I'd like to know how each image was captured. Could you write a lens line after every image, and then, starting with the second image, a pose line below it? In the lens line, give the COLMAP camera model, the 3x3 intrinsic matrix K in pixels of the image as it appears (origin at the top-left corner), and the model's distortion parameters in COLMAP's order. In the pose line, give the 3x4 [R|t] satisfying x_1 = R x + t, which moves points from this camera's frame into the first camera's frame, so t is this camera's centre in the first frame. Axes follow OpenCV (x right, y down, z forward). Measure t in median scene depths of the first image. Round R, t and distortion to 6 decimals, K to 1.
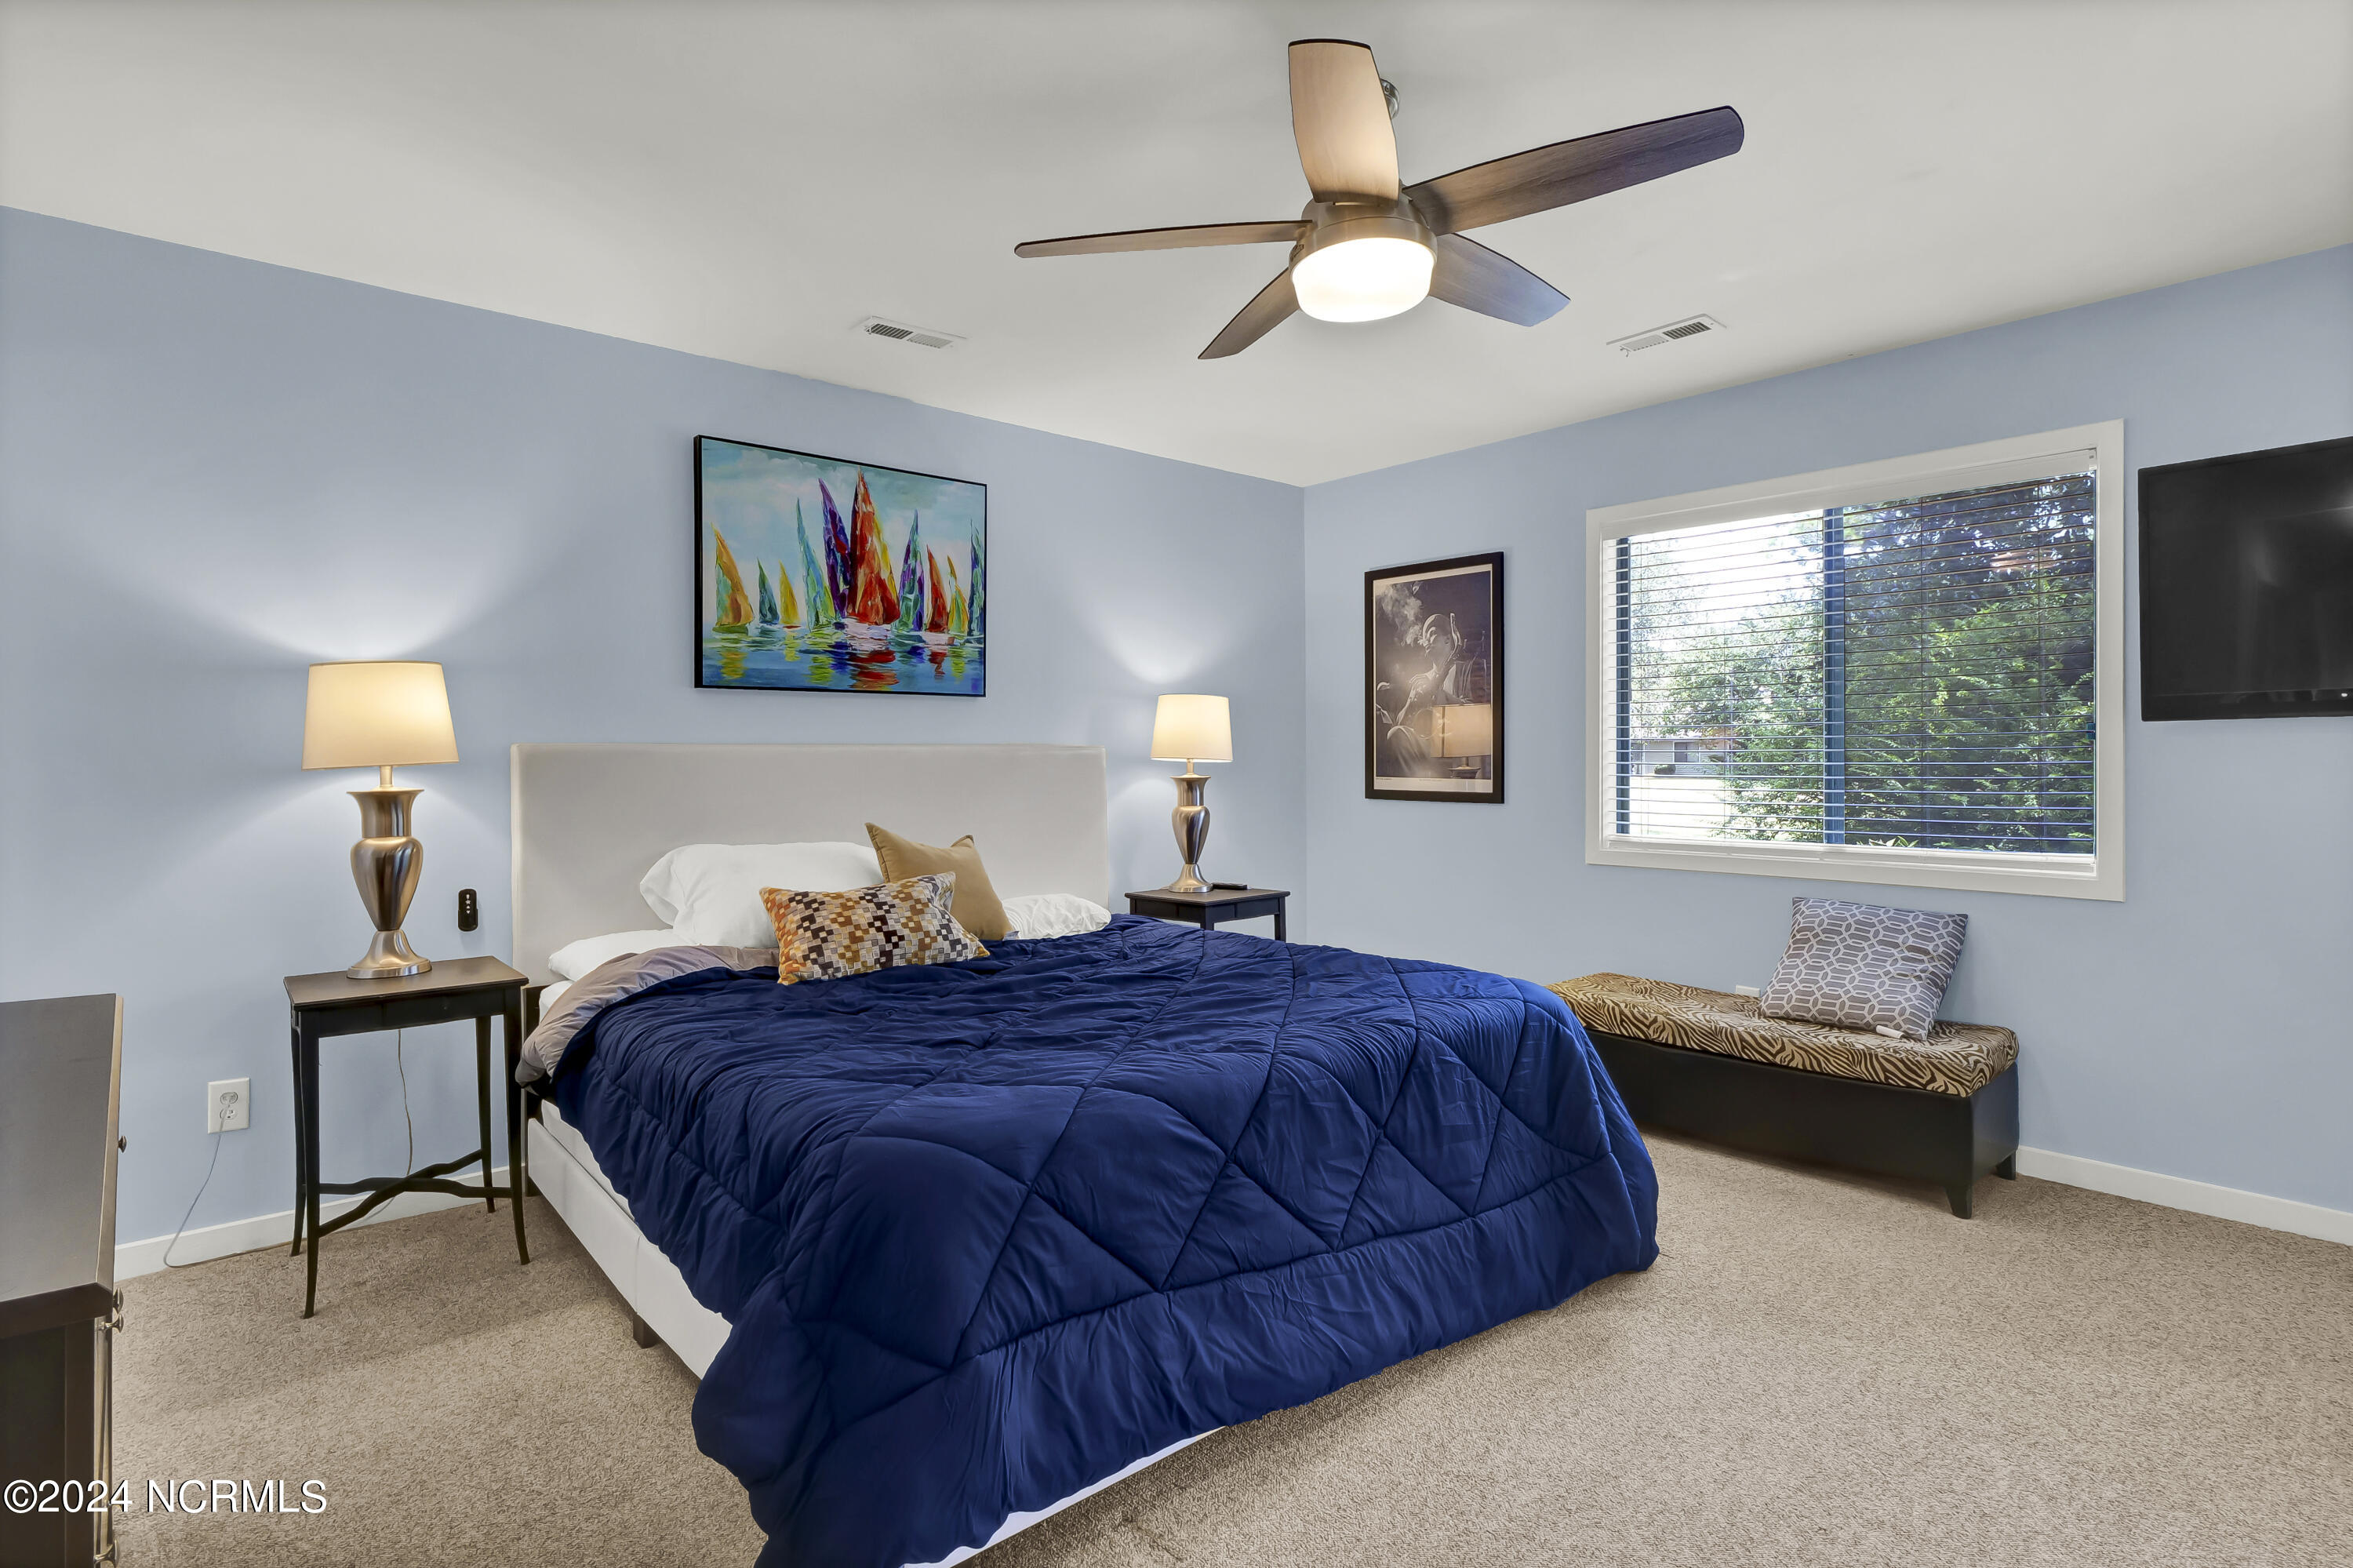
lens RADIAL K [[1192.9, 0, 1178.2], [0, 1192.9, 764.1], [0, 0, 1]] dist [-0.000830, -0.055408]
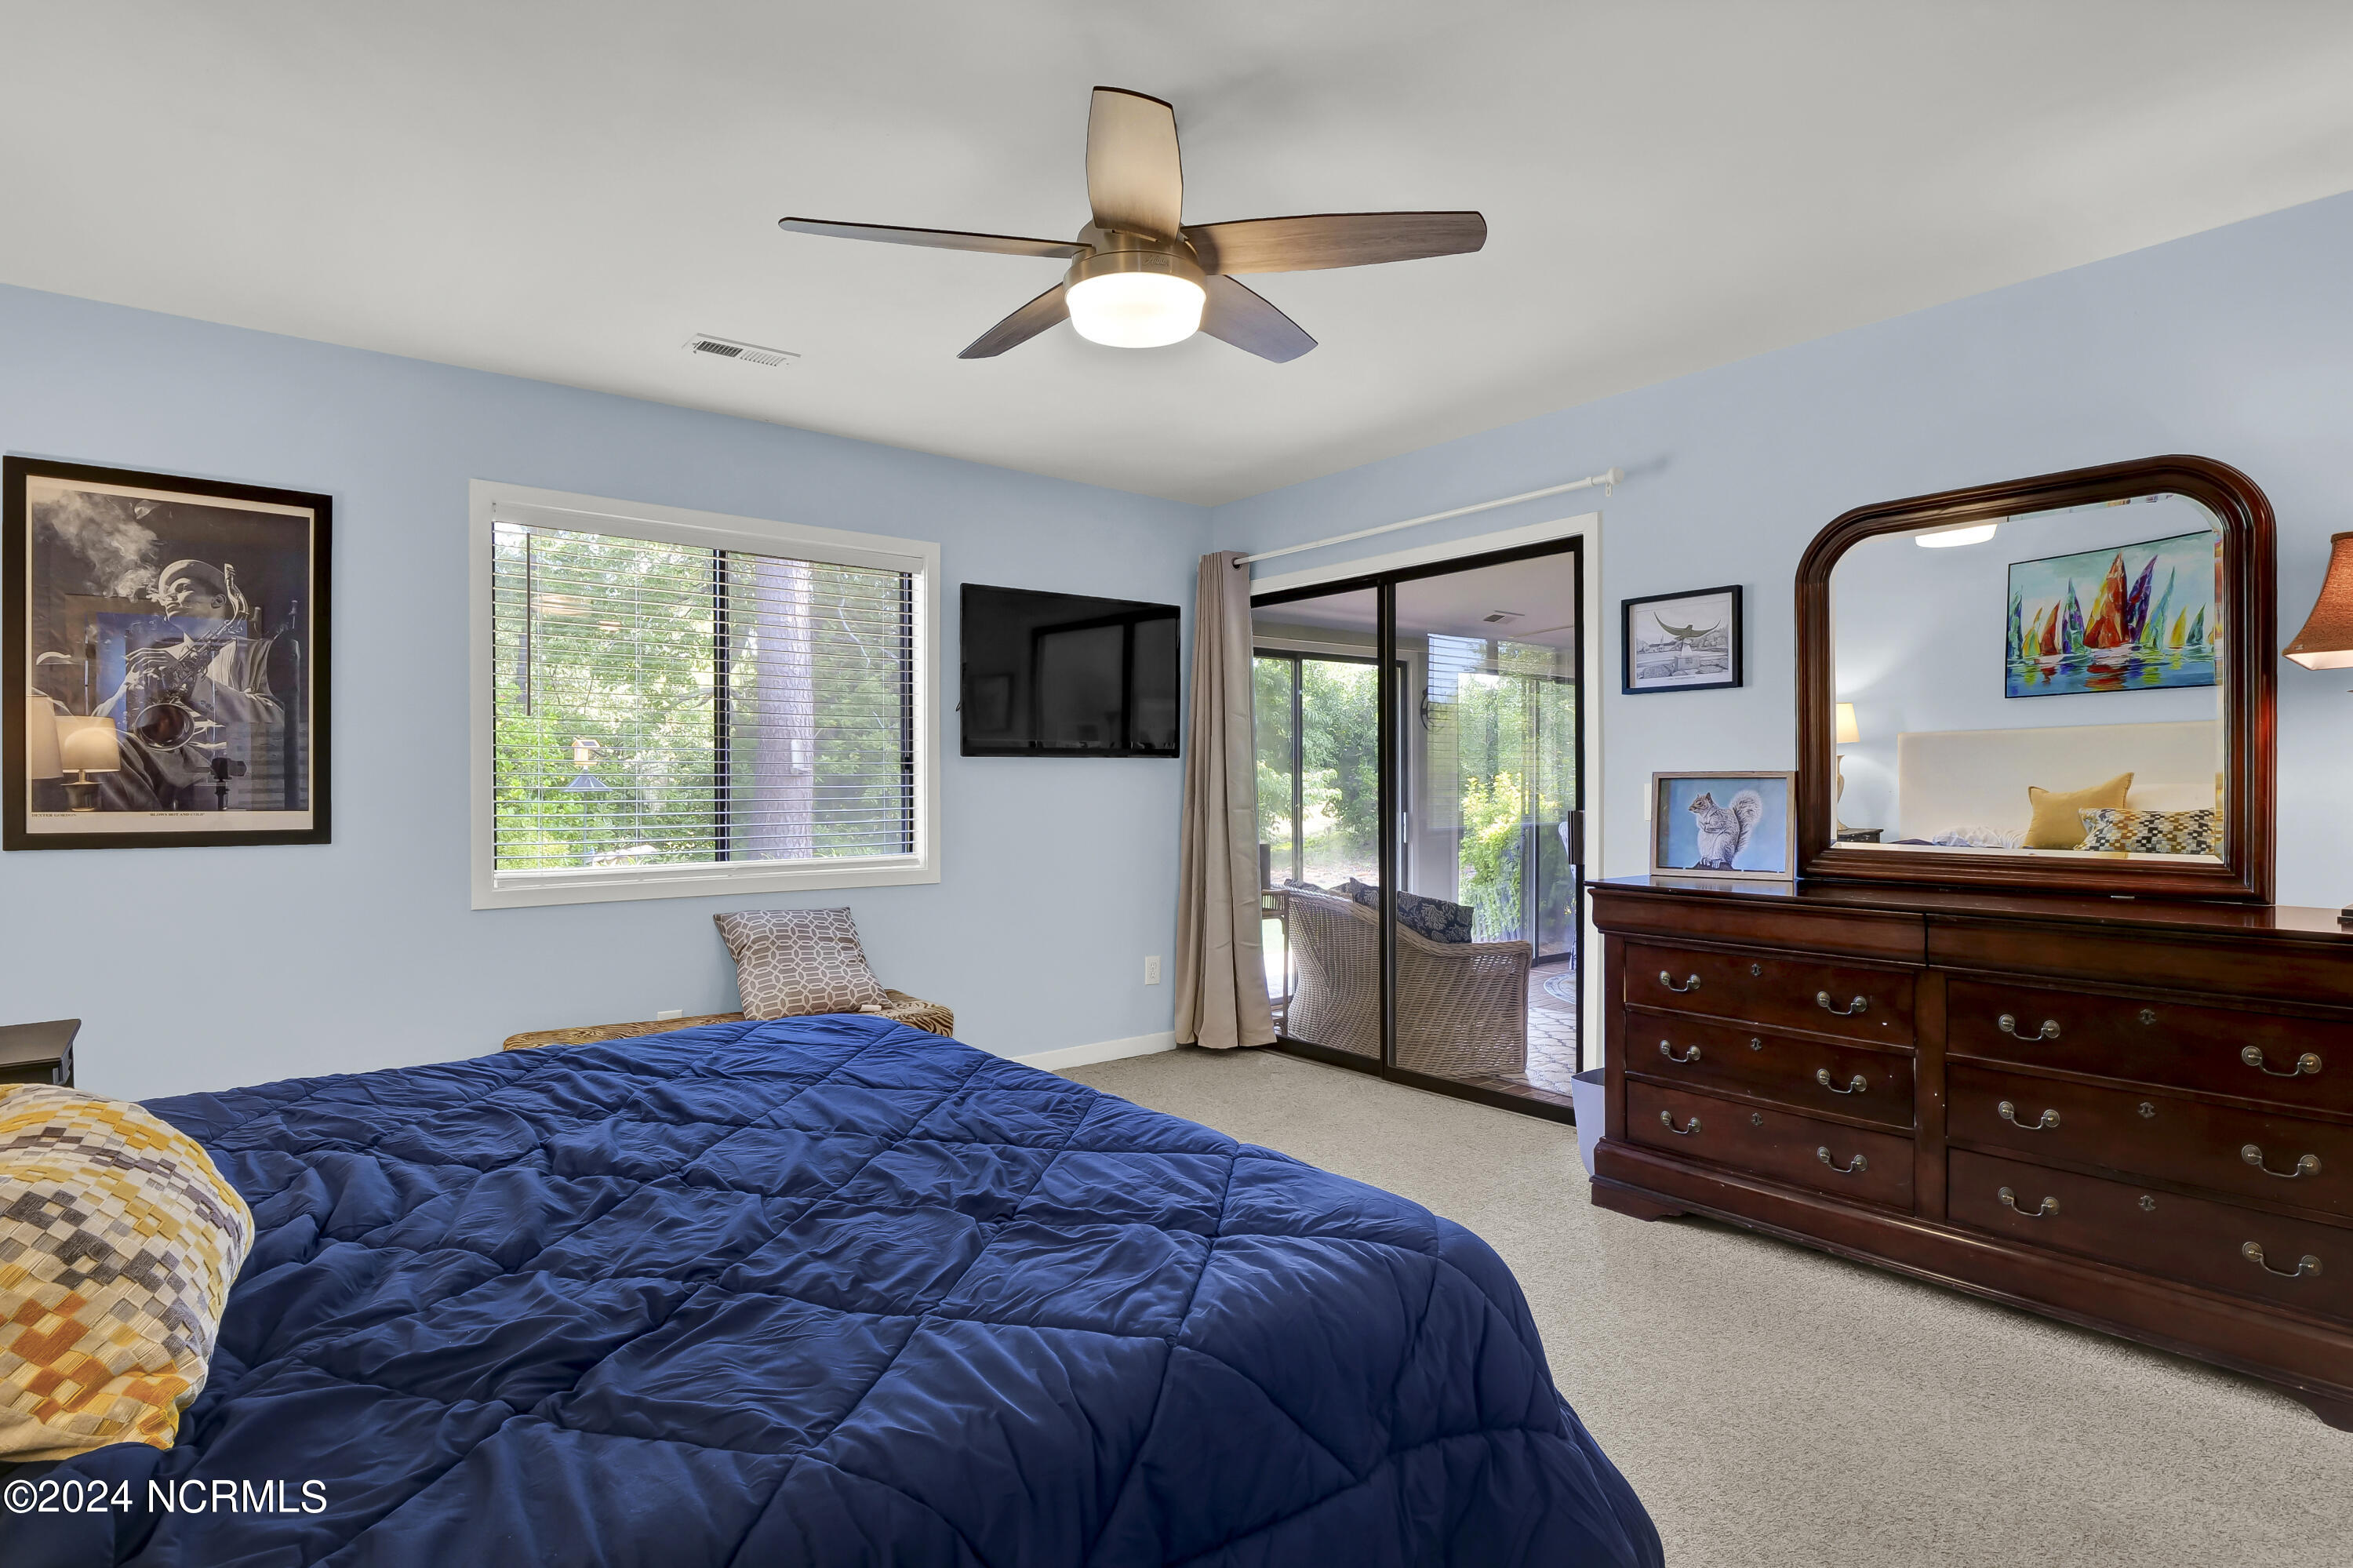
lens RADIAL K [[1134.7, 0, 1176.5], [0, 1134.7, 784.0], [0, 0, 1]] dist [-0.000602, -0.000168]
pose [[0.041234, -0.004928, 0.999137, -0.457975], [0.002328, 0.999986, 0.004836, -0.006609], [-0.999147, 0.002127, 0.041244, 0.531596]]
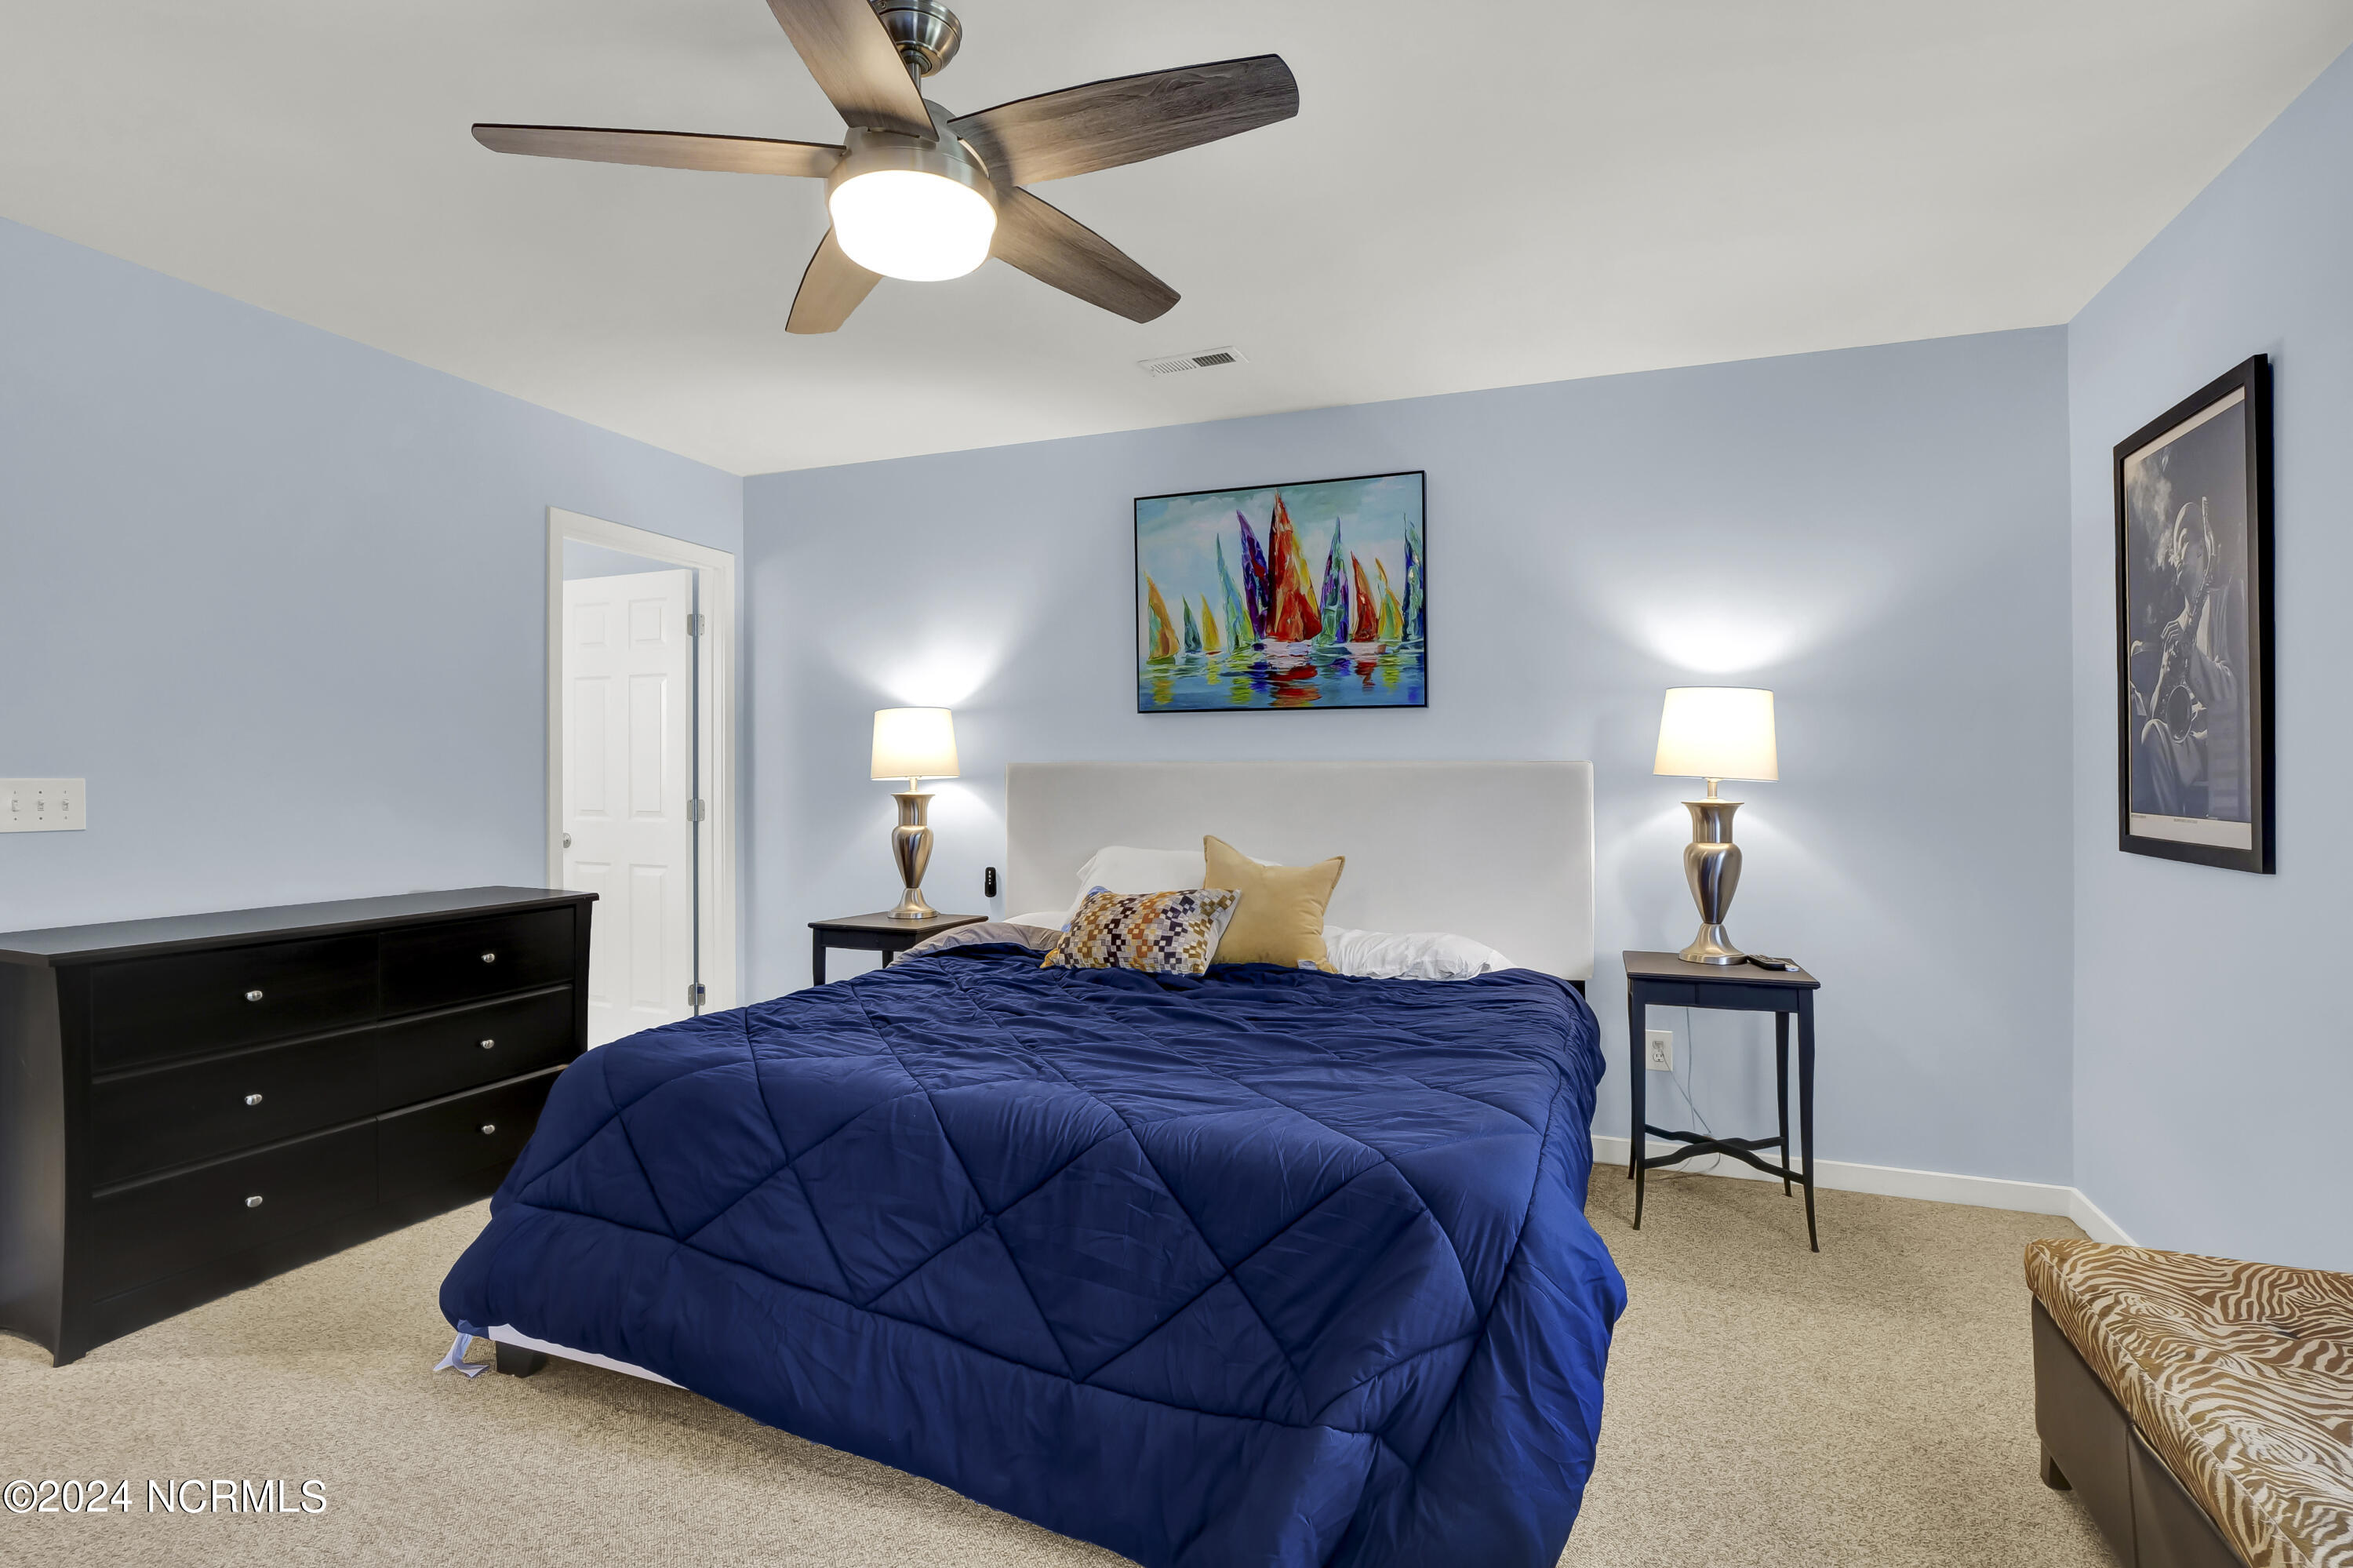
lens RADIAL K [[1108.2, 0, 1173.8], [0, 1108.2, 822.0], [0, 0, 1]] dist [-0.026656, -0.000237]
pose [[0.455965, 0.042155, -0.888999, 0.530561], [-0.008567, 0.999039, 0.042979, -0.003663], [0.889956, -0.011981, 0.455888, 0.471866]]
